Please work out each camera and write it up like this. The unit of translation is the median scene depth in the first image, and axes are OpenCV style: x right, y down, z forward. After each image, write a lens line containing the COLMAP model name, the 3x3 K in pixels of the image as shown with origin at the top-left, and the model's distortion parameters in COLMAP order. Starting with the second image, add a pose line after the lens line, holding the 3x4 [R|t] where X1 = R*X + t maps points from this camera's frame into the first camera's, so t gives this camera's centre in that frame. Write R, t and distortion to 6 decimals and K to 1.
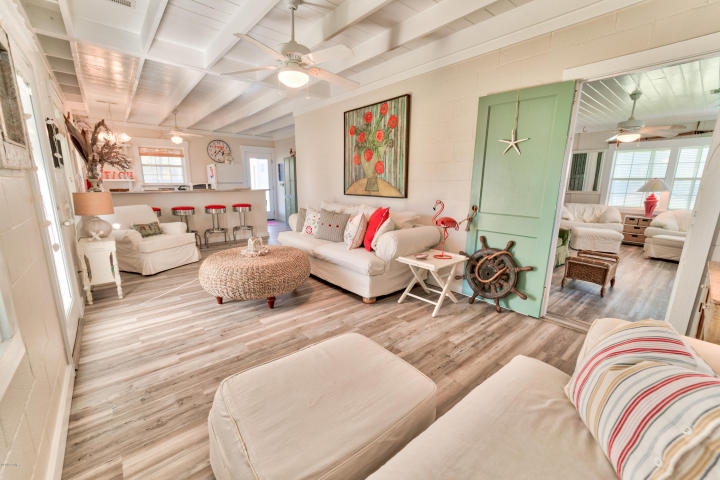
lens RADIAL K [[294.5, 0, 358.1], [0, 294.5, 238.4], [0, 0, 1]] dist [0.000991, 0.000051]
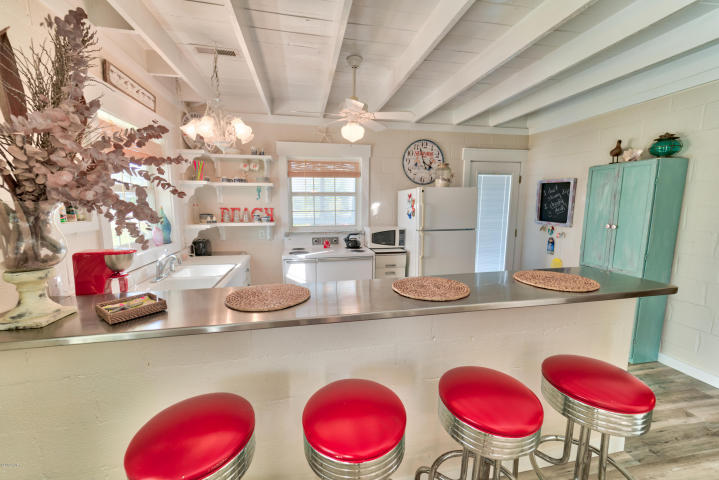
lens RADIAL K [[289.1, 0, 356.8], [0, 289.1, 242.2], [0, 0, 1]] dist [0.002472, 0.000578]
pose [[0.873853, 0.062270, -0.482185, -0.464955], [-0.087370, 0.995732, -0.029750, -0.196330], [0.478275, 0.068125, 0.875564, 0.755385]]
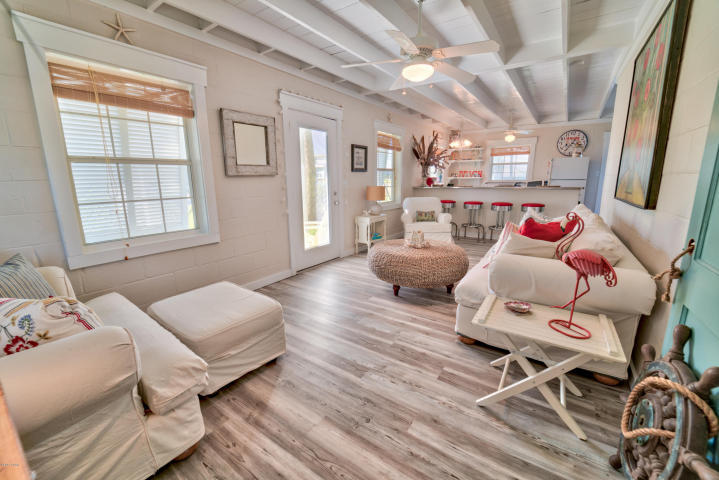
lens RADIAL K [[294.1, 0, 357.6], [0, 294.1, 238.4], [0, 0, 1]] dist [0.000991, 0.000051]
pose [[0.261030, 0.185047, -0.947429, 0.335443], [-0.173706, 0.974438, 0.142464, -0.050284], [0.949573, 0.127387, 0.286501, 0.265501]]
